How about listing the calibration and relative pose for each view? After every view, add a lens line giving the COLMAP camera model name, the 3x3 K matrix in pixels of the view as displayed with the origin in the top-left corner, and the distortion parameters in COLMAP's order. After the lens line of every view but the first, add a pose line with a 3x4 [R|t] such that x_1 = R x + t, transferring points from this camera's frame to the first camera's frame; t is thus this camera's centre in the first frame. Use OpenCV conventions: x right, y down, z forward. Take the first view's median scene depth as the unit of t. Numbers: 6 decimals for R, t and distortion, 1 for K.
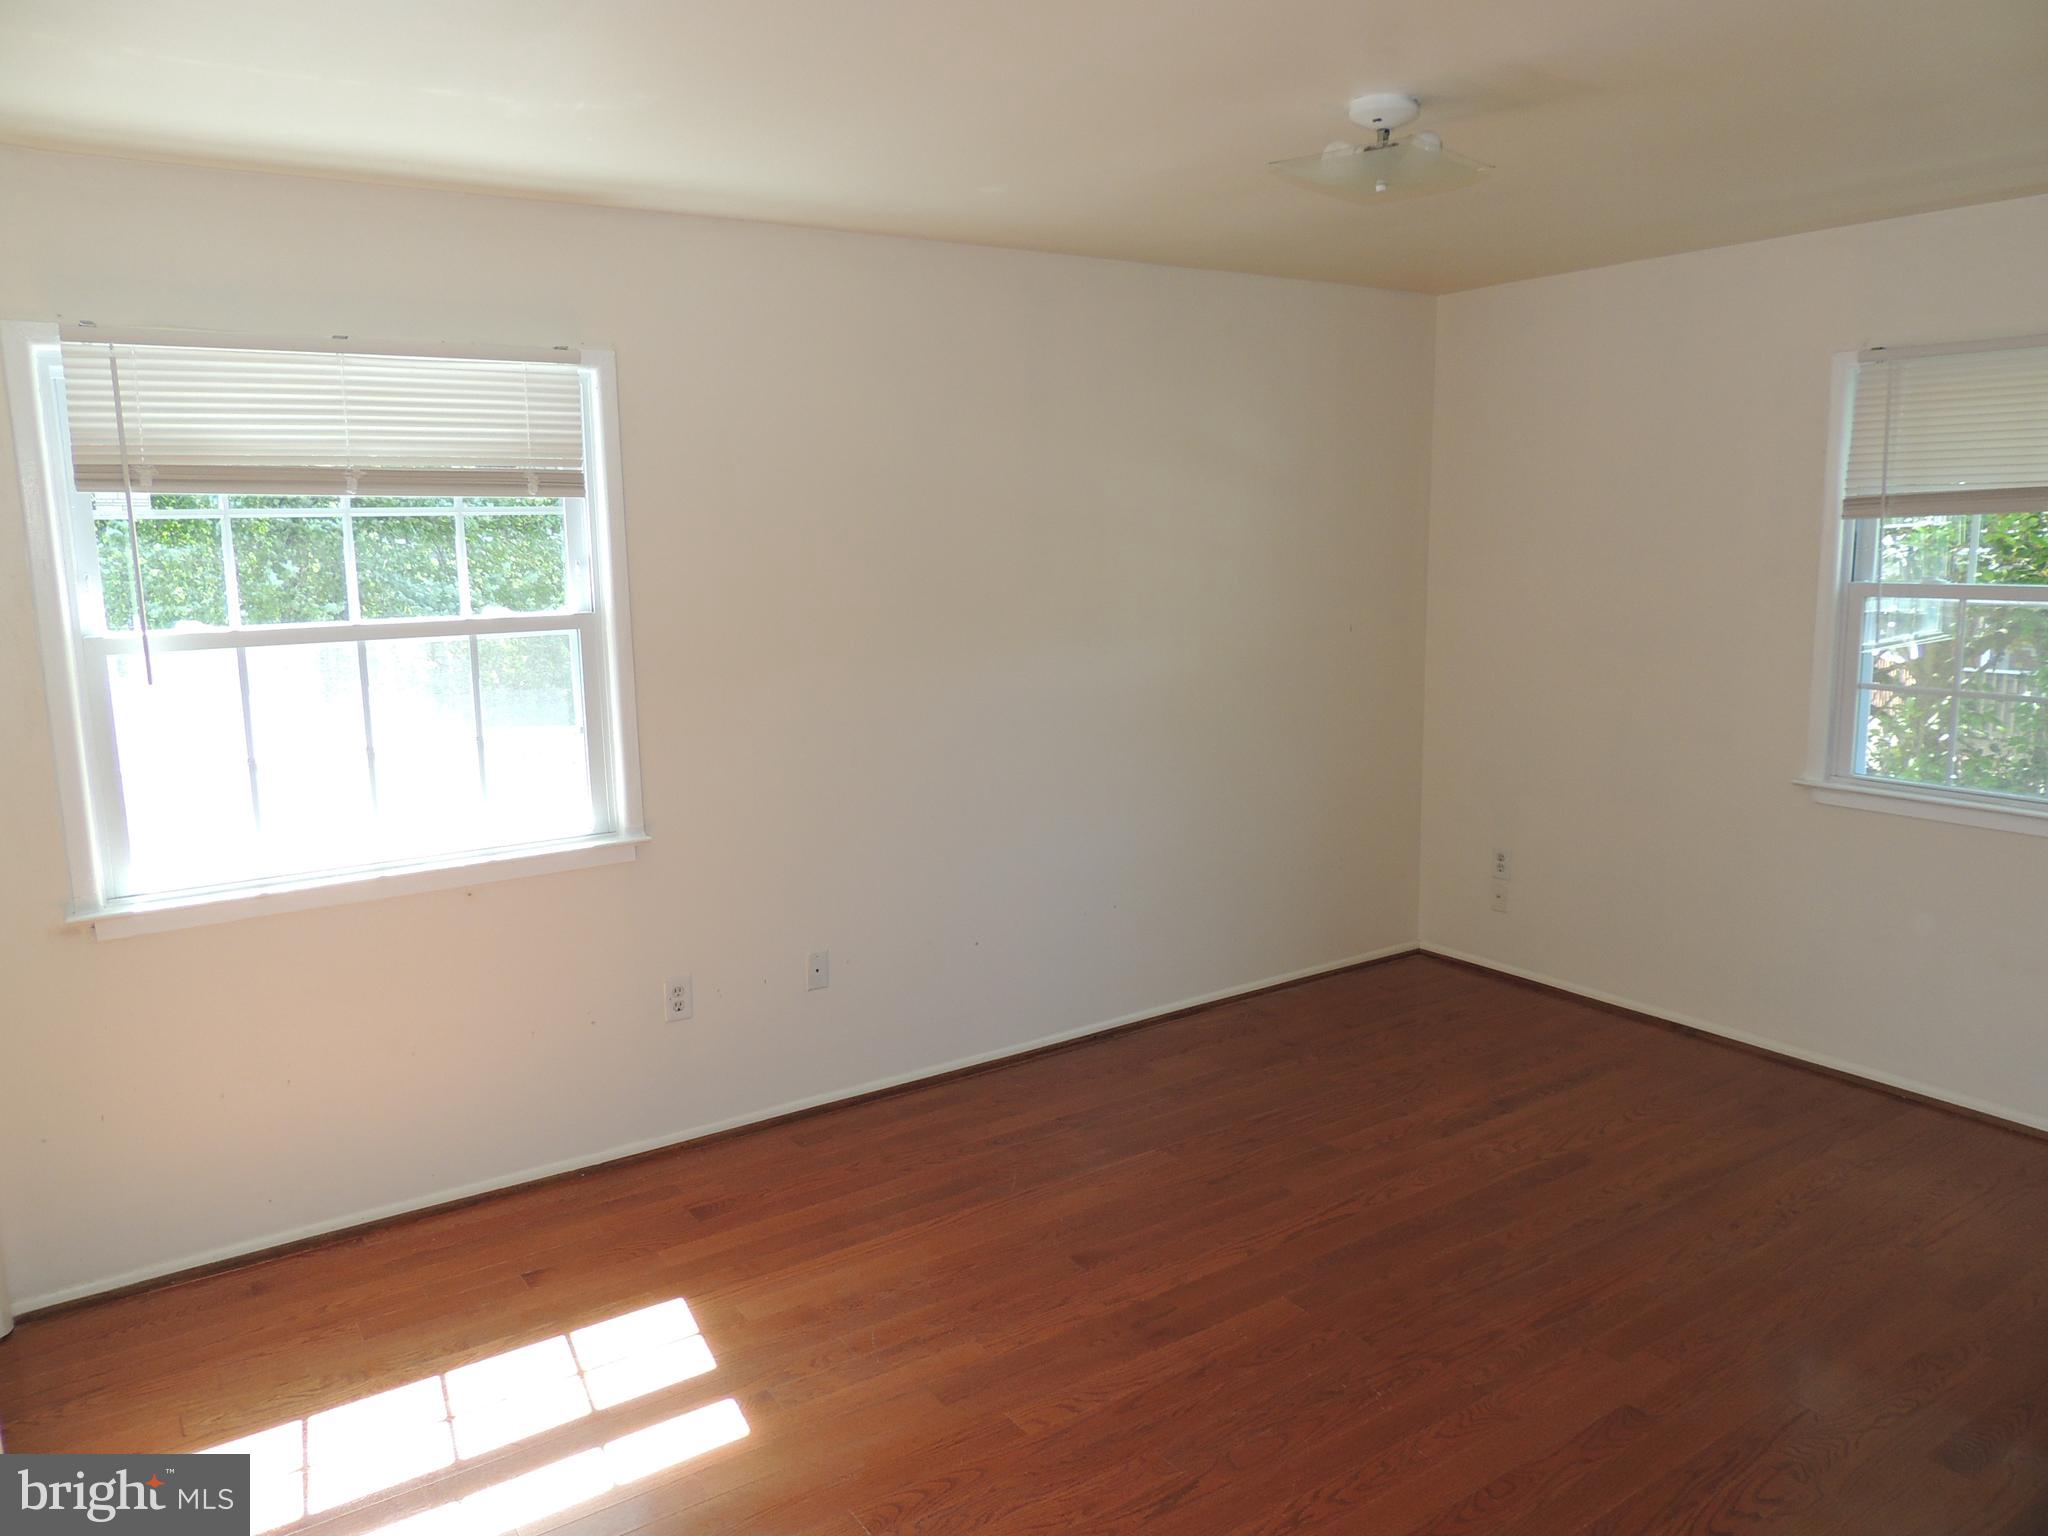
lens RADIAL K [[1444.7, 0, 1034.3], [0, 1444.7, 766.3], [0, 0, 1]] dist [-0.046227, 0.000799]
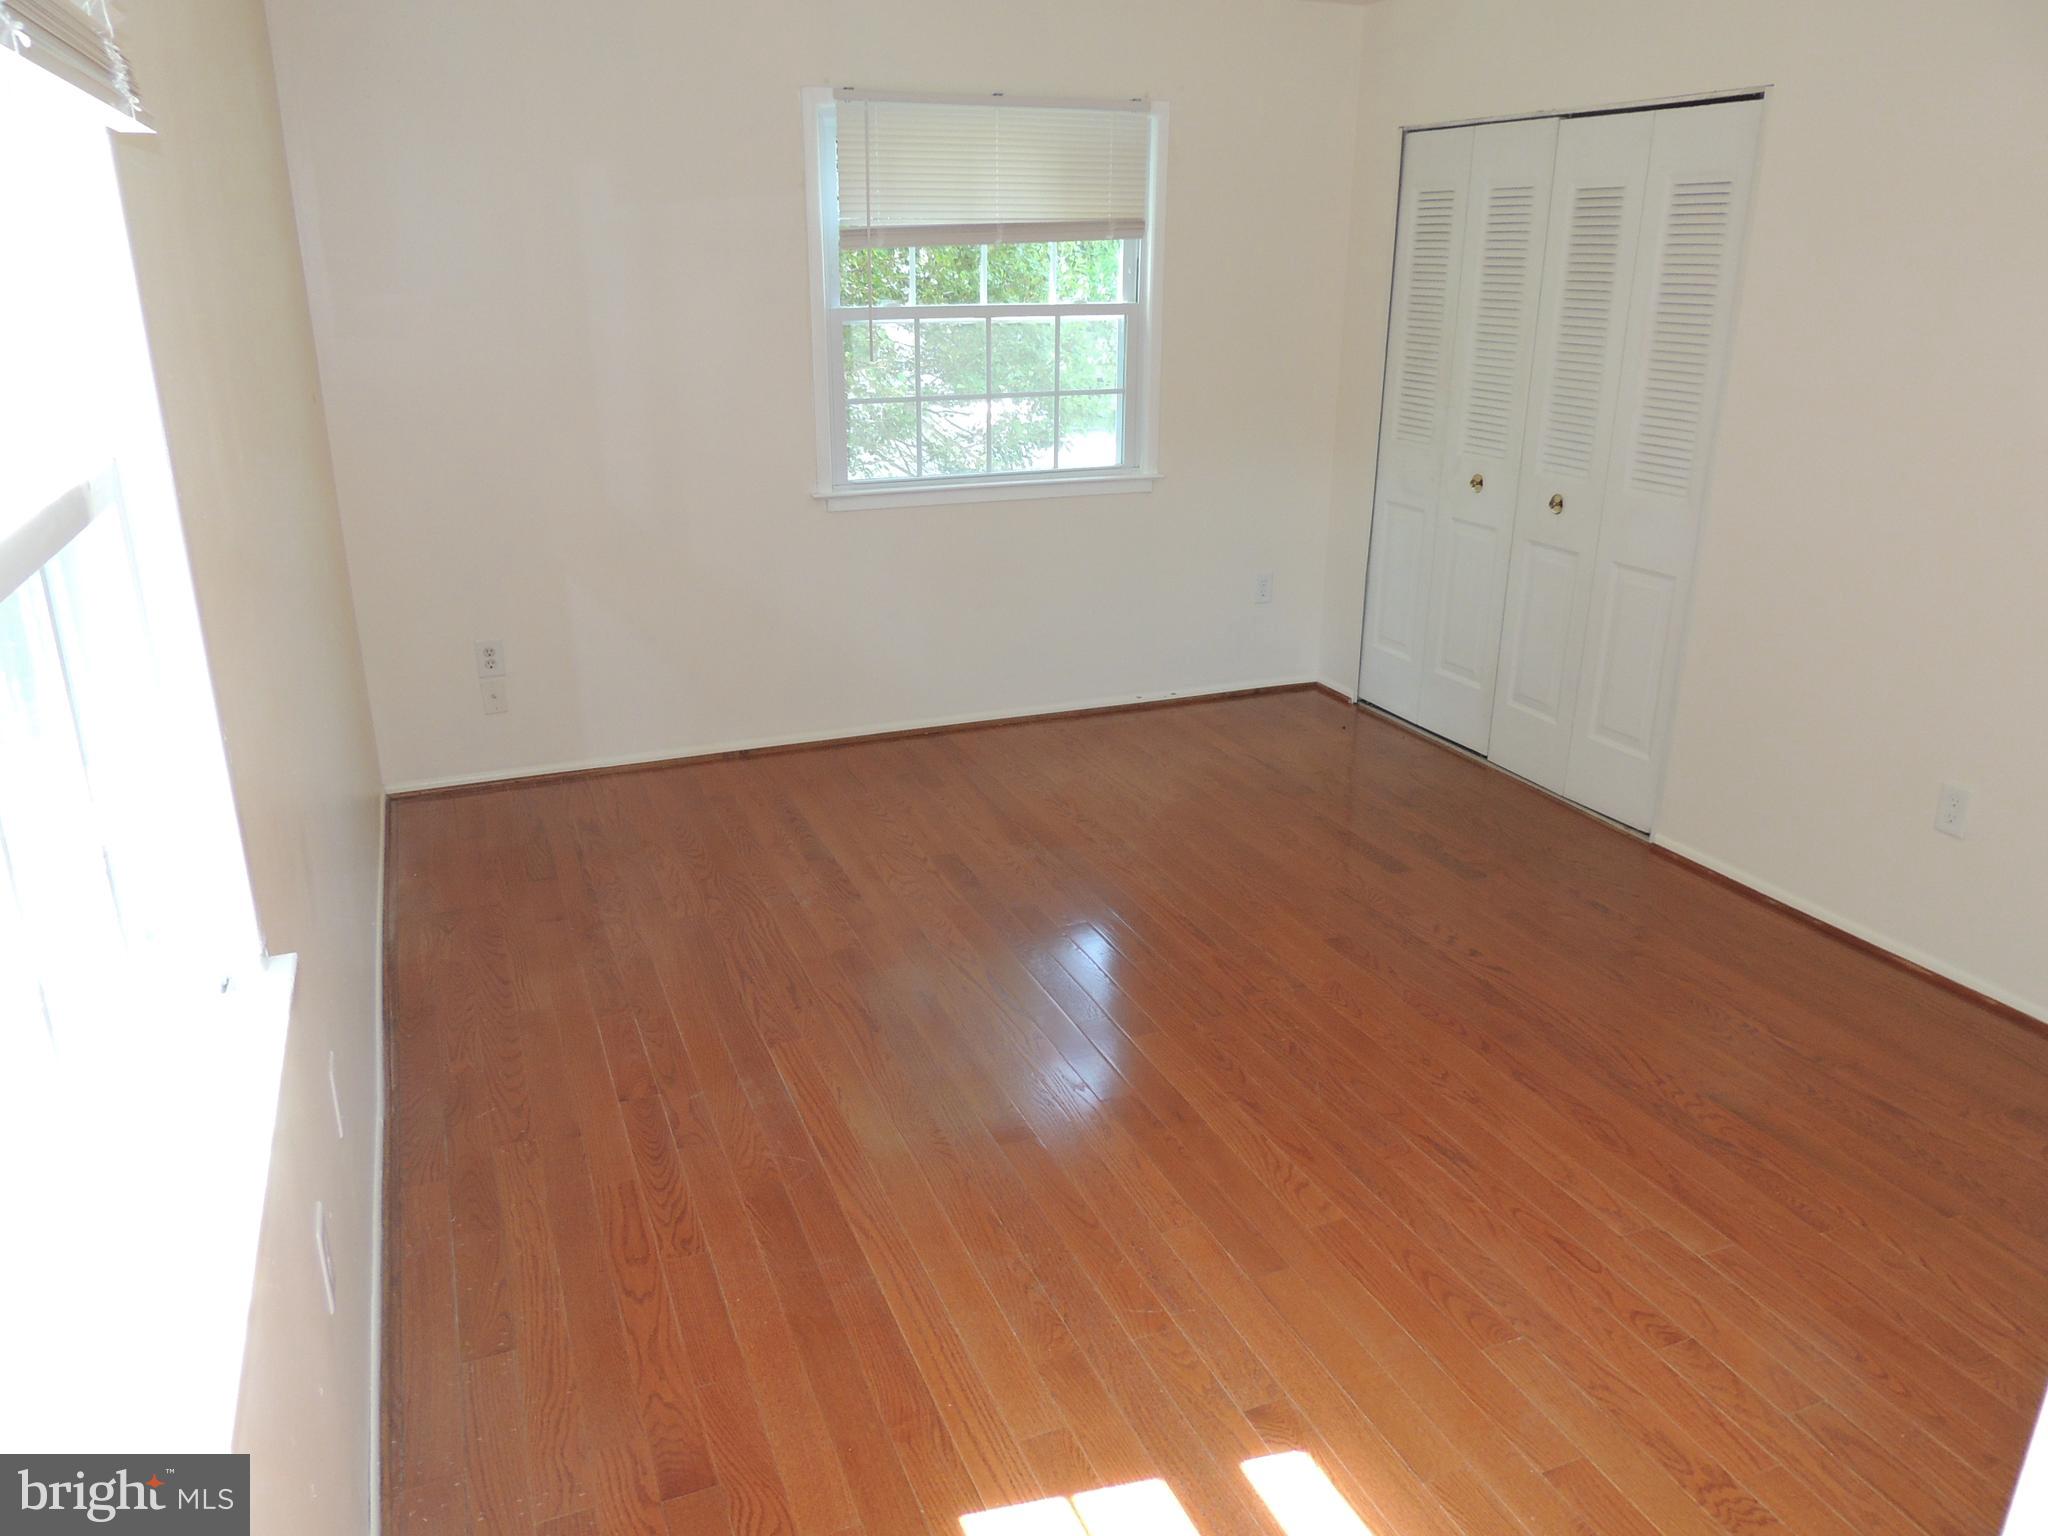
lens RADIAL K [[1444.7, 0, 1034.3], [0, 1444.7, 766.3], [0, 0, 1]] dist [-0.046227, 0.000799]
pose [[0.205225, -0.313169, 0.927258, -0.571859], [0.154169, 0.945940, 0.285357, -0.089905], [-0.966496, 0.084392, 0.242412, 0.627951]]
